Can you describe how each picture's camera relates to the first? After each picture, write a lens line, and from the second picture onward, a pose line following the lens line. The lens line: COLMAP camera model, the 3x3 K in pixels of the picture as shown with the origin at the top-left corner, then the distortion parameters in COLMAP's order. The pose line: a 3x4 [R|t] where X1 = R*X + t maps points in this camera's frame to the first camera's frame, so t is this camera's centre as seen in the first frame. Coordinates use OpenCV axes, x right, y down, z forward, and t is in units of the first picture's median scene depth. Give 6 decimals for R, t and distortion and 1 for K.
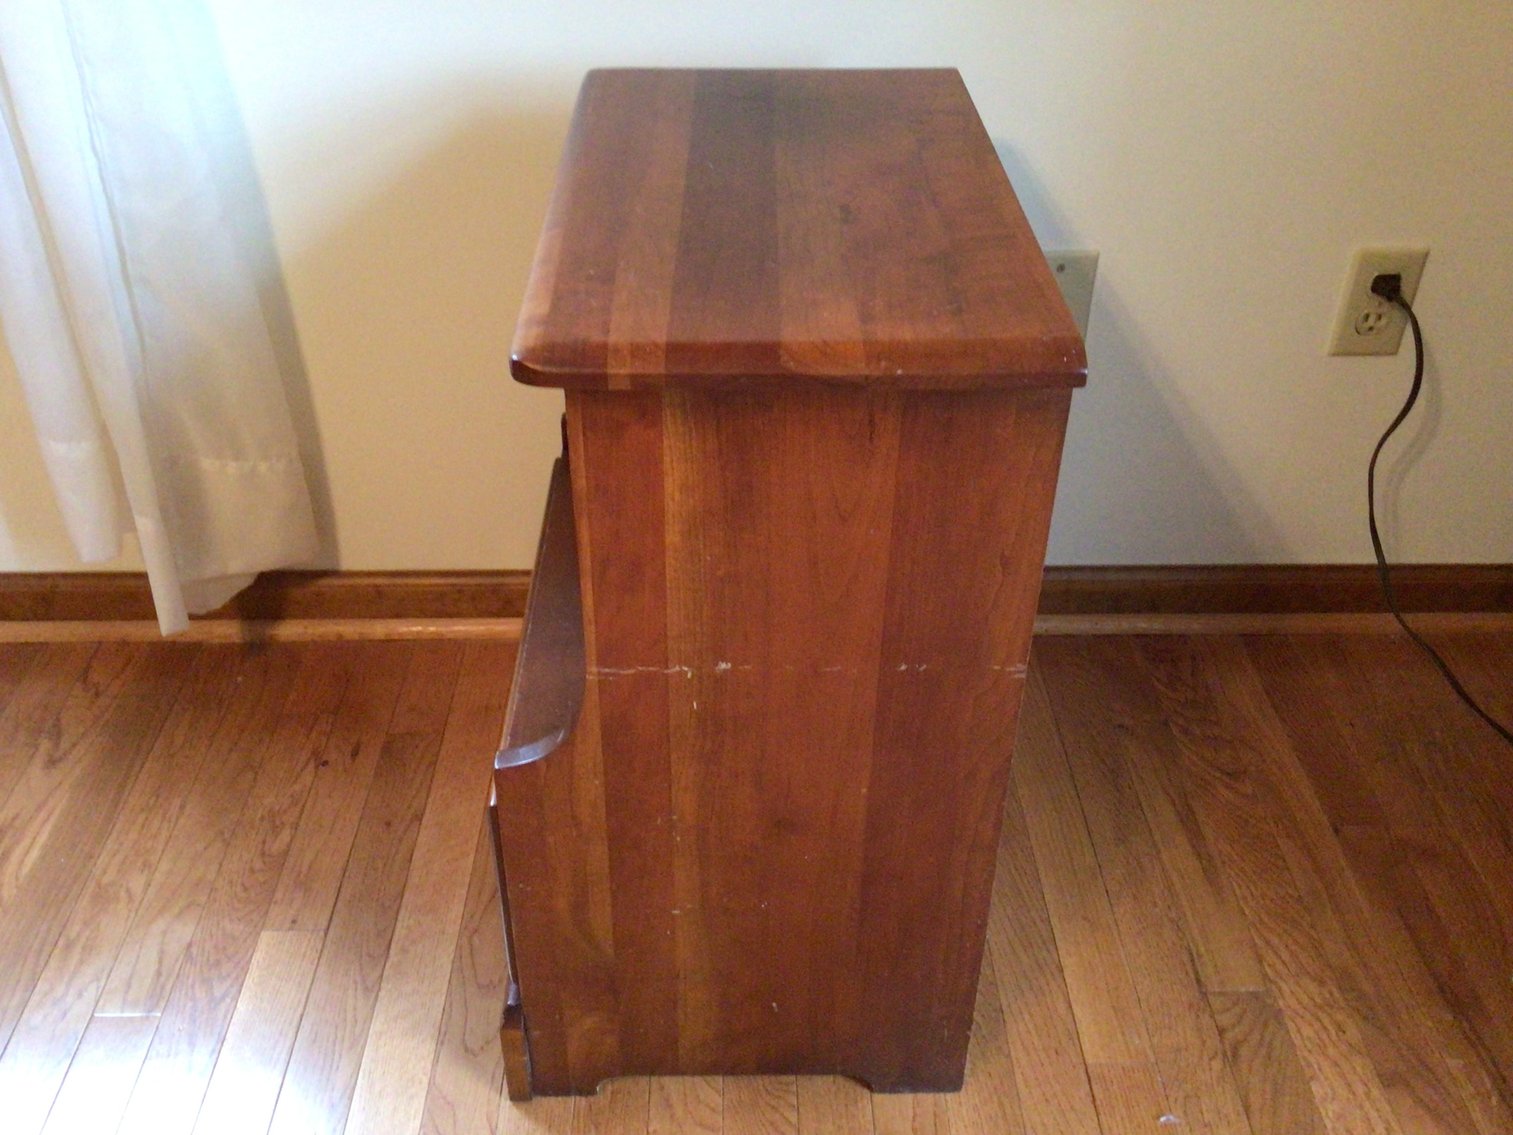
lens RADIAL K [[1385.2, 0, 756.5], [0, 1385.2, 567.5], [0, 0, 1]] dist [0.096139, -0.214013]
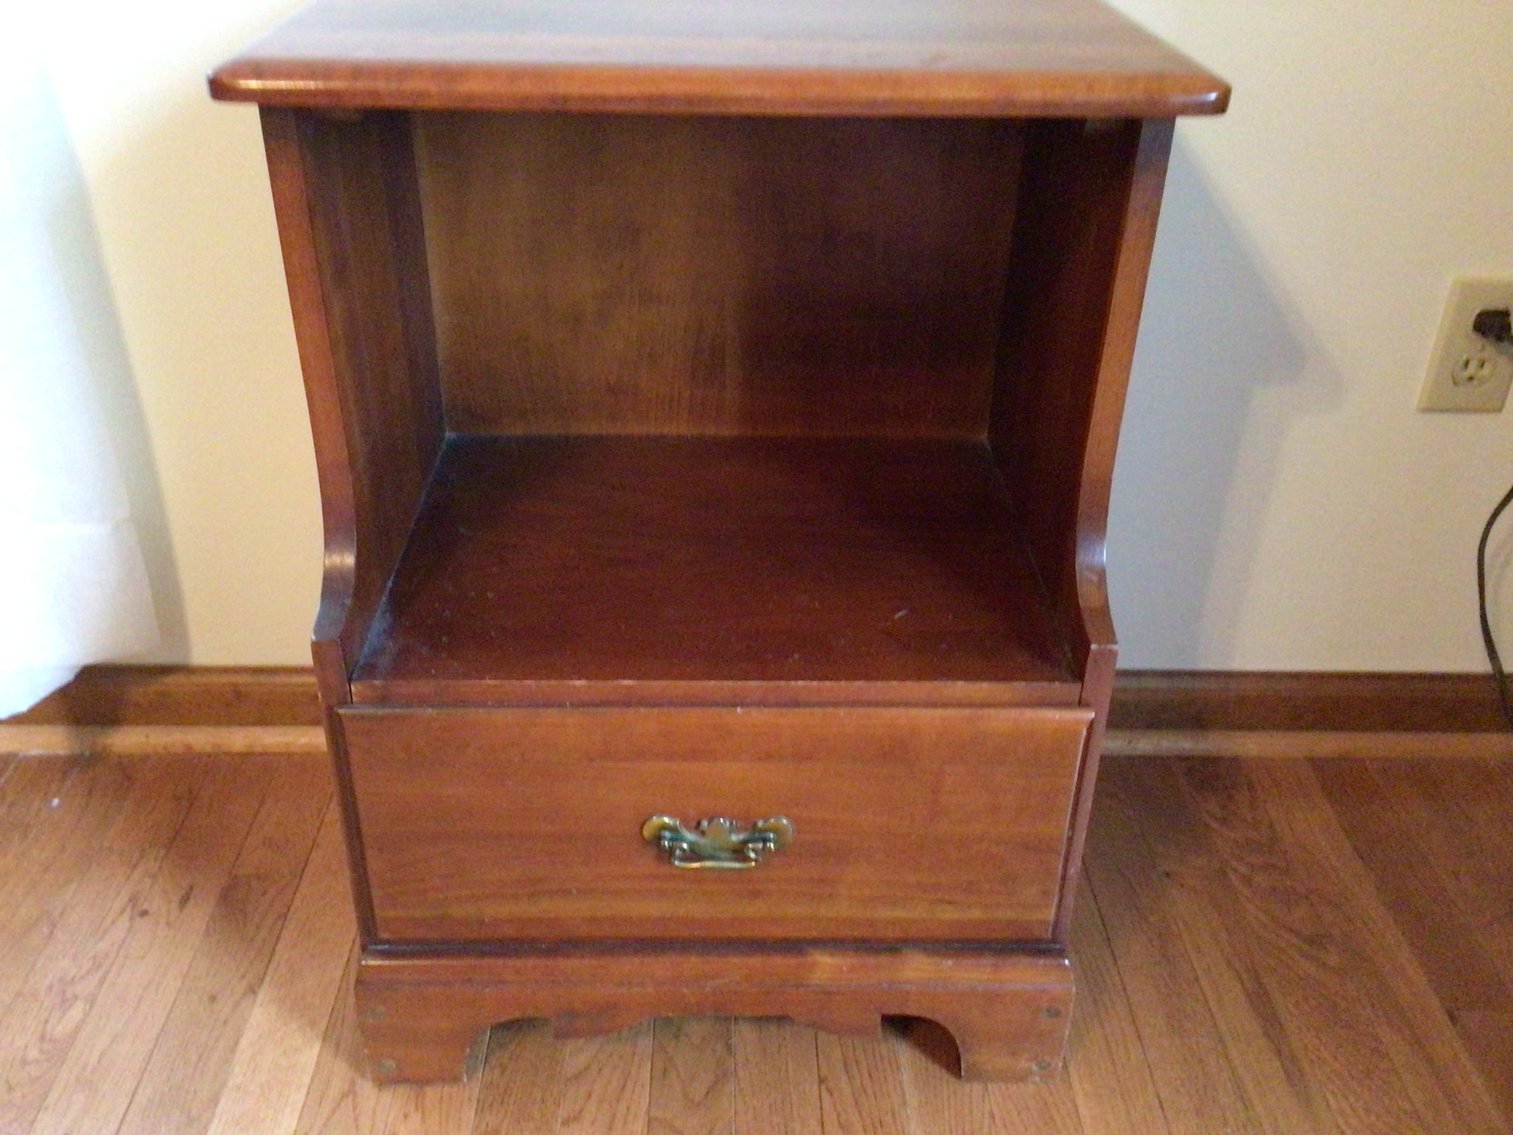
lens RADIAL K [[1364.2, 0, 700.7], [0, 1364.2, 521.2], [0, 0, 1]] dist [0.007876, -0.008951]
pose [[0.999071, 0.006767, -0.042571, 0.030461], [-0.011373, 0.993985, -0.108923, 0.001823], [0.041578, 0.109306, 0.993138, 0.214089]]
